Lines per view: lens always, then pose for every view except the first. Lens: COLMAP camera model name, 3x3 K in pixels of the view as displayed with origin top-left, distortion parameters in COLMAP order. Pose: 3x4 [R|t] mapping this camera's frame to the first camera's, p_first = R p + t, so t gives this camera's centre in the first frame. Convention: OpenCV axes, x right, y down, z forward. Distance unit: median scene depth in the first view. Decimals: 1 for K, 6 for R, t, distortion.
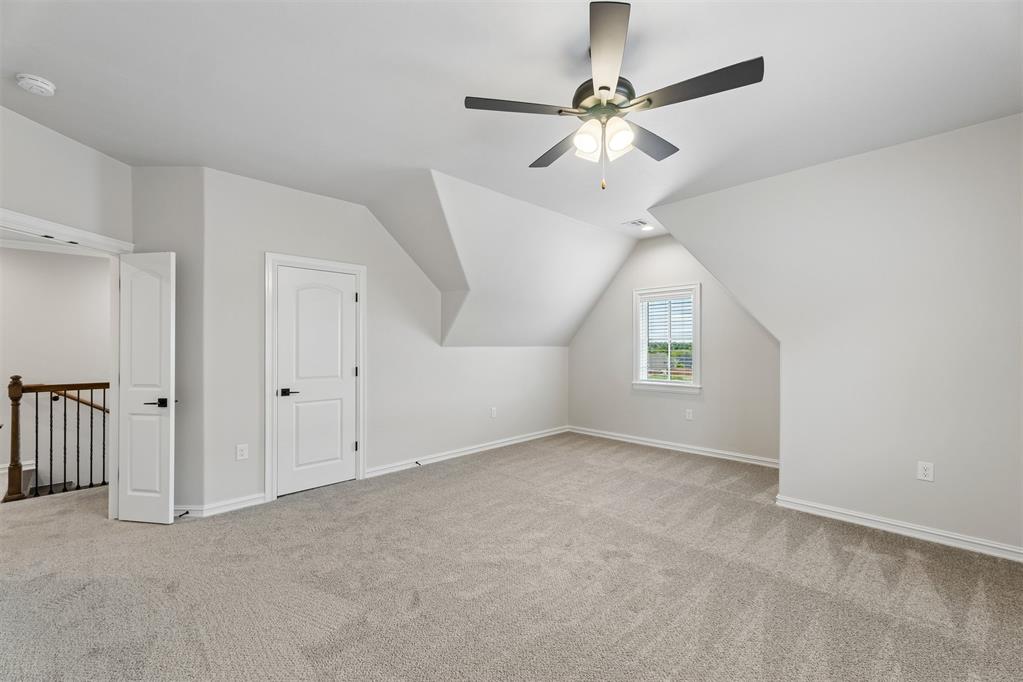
lens RADIAL K [[429.1, 0, 514.6], [0, 429.1, 352.9], [0, 0, 1]] dist [0.001231, -0.000005]
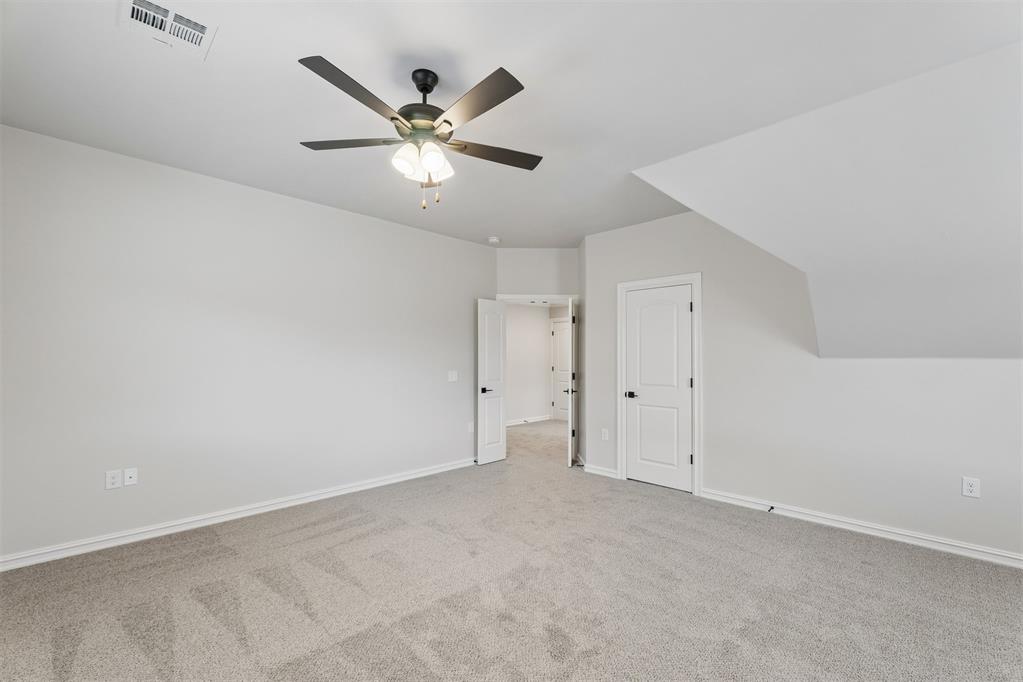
lens RADIAL K [[436.0, 0, 515.4], [0, 436.0, 362.9], [0, 0, 1]] dist [0.001772, 0.000206]
pose [[-0.004987, 0.013374, -0.999898, 0.650533], [-0.017089, 0.999763, 0.013458, -0.009252], [0.999842, 0.017155, -0.004757, 0.626161]]
